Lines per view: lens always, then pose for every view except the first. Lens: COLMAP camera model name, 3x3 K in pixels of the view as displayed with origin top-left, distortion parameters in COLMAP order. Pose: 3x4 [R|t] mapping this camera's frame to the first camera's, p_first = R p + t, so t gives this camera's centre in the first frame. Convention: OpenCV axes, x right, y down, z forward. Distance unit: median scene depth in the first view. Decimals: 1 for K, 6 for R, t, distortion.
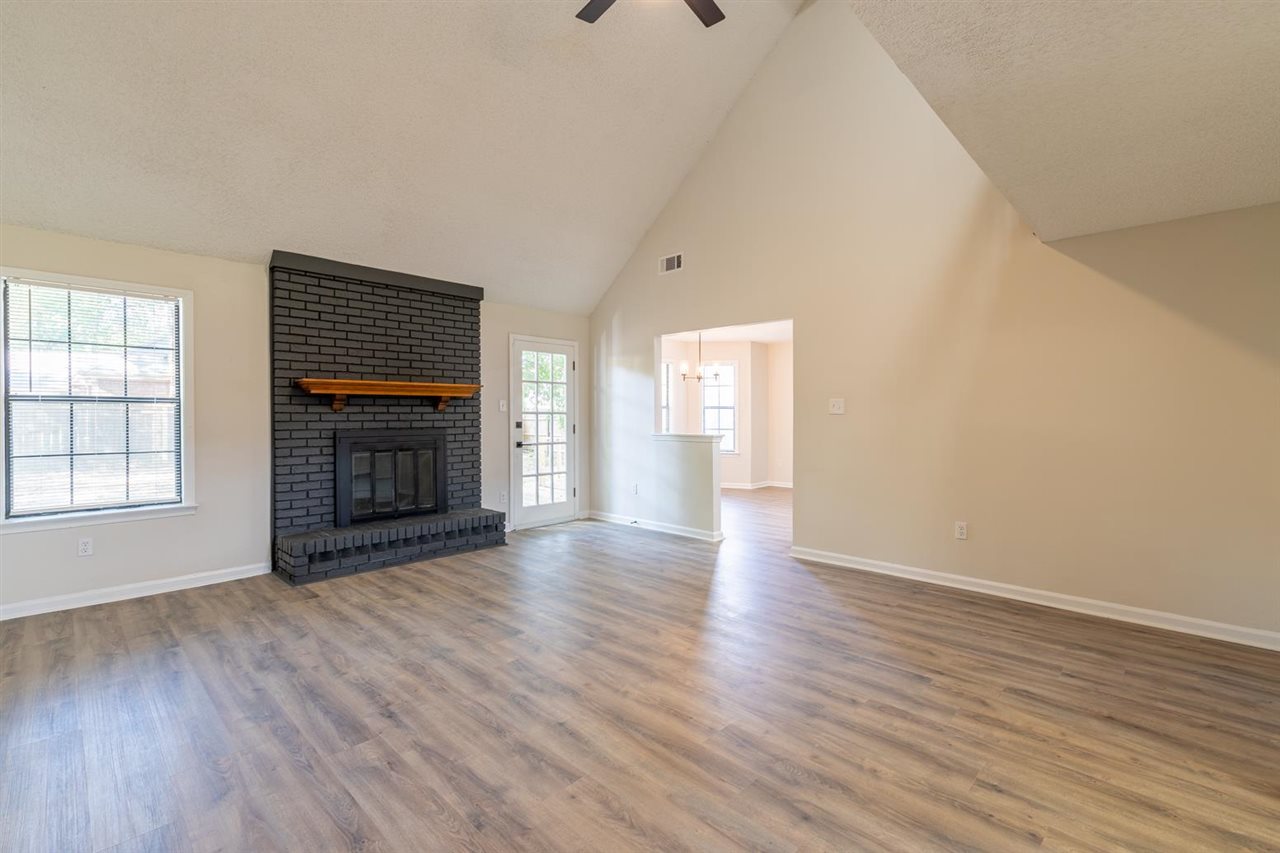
lens RADIAL K [[559.4, 0, 651.4], [0, 559.4, 419.9], [0, 0, 1]] dist [0.004037, -0.001899]
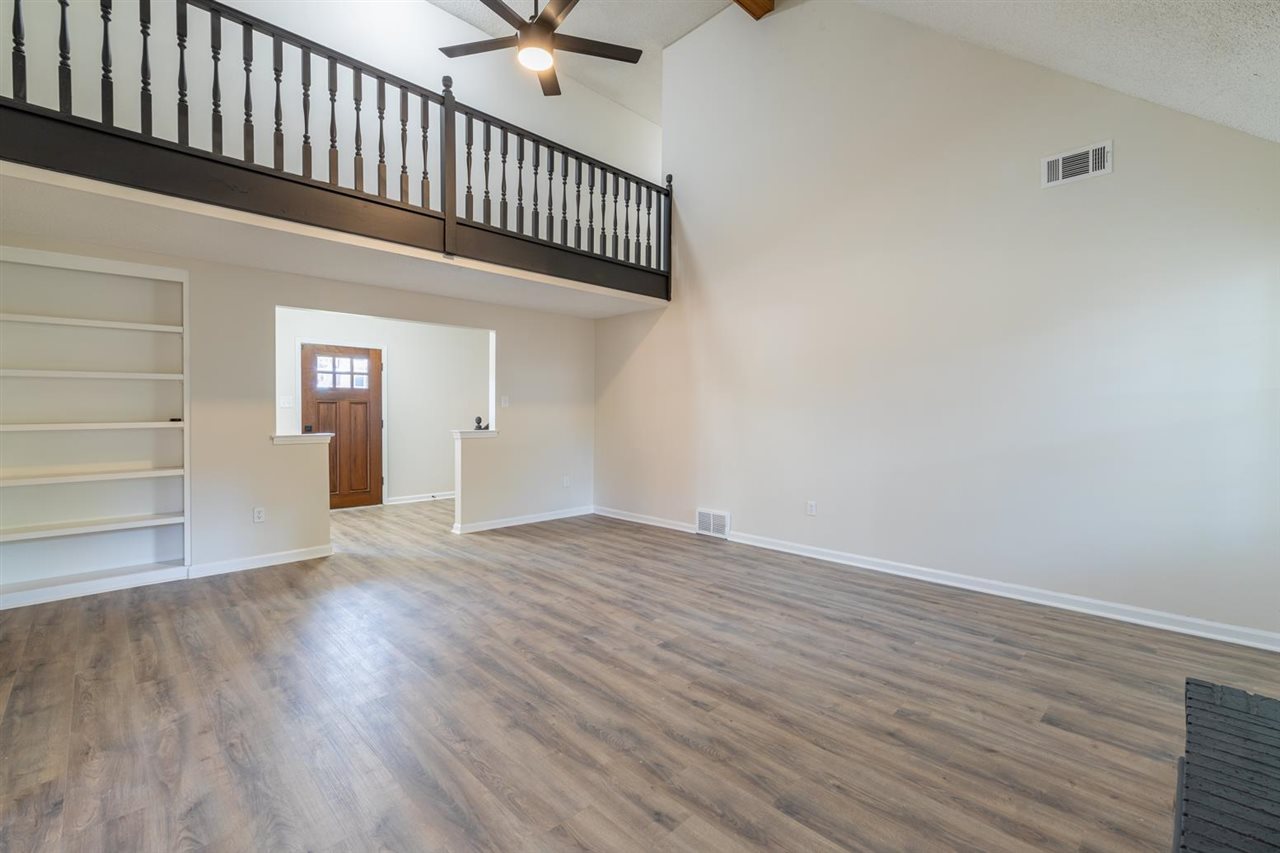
lens RADIAL K [[559.4, 0, 637.2], [0, 559.4, 427.9], [0, 0, 1]] dist [0.004037, -0.001899]
pose [[-0.998524, -0.001804, 0.054276, -0.209406], [0.000090, 0.999391, 0.034881, -0.011027], [-0.054306, 0.034835, -0.997917, 1.652785]]
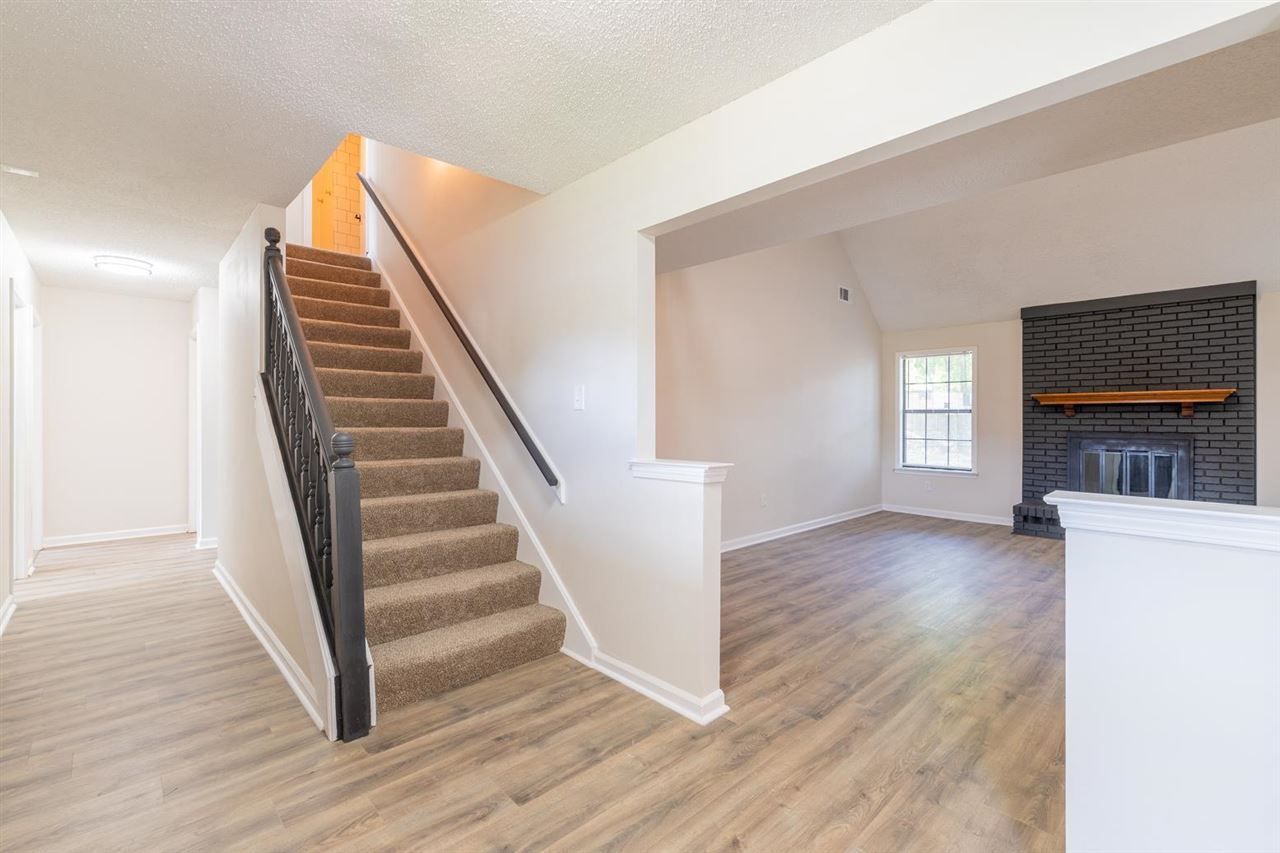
lens RADIAL K [[559.4, 0, 641.6], [0, 559.4, 422.4], [0, 0, 1]] dist [0.004037, -0.001899]
pose [[-0.053589, 0.006101, -0.998544, 1.000428], [-0.014107, 0.999877, 0.006866, 0.002160], [0.998463, 0.014454, -0.053496, 0.093133]]
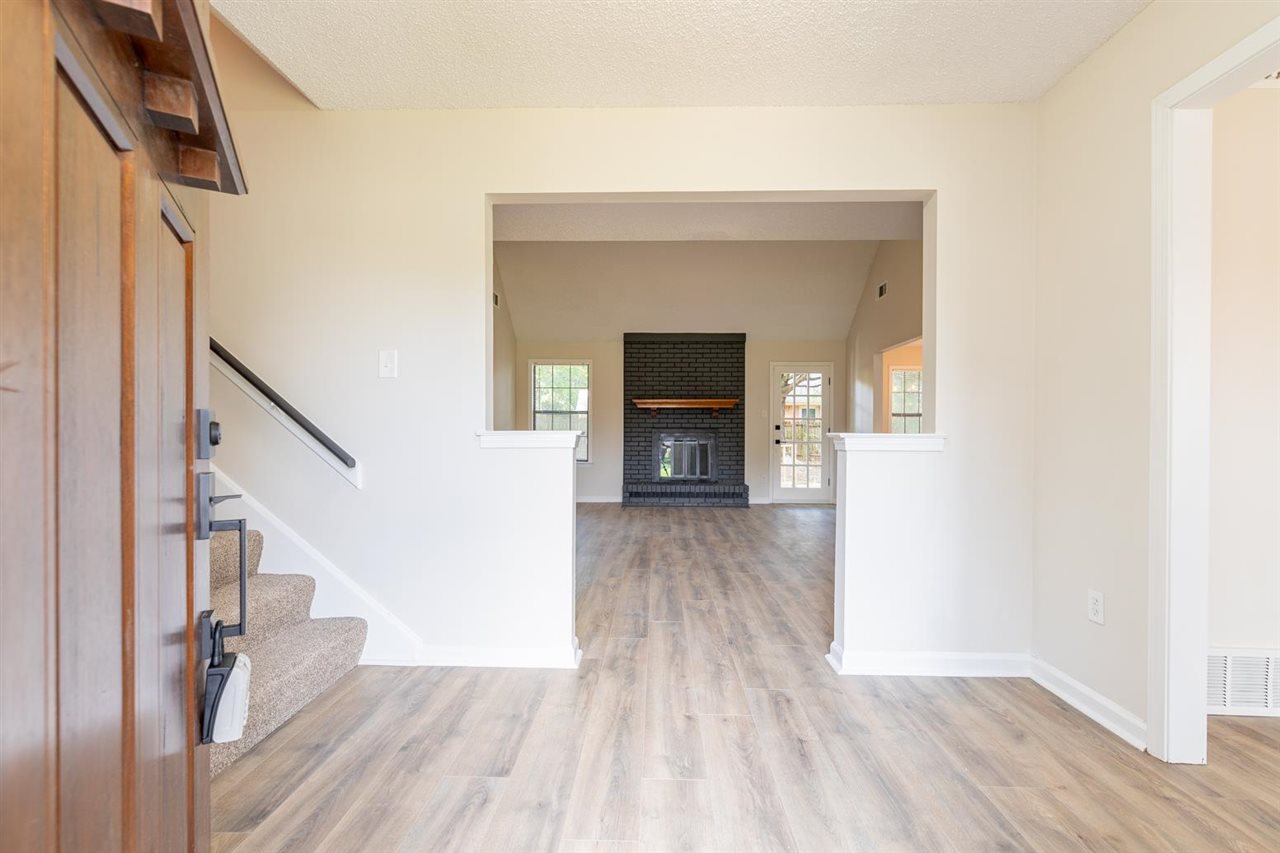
lens RADIAL K [[559.4, 0, 650.7], [0, 559.4, 433.7], [0, 0, 1]] dist [0.004037, -0.001899]
pose [[0.671968, 0.003617, -0.740571, 0.940356], [-0.011931, 0.999911, -0.005942, 0.059394], [0.740484, 0.012828, 0.671952, -0.250561]]
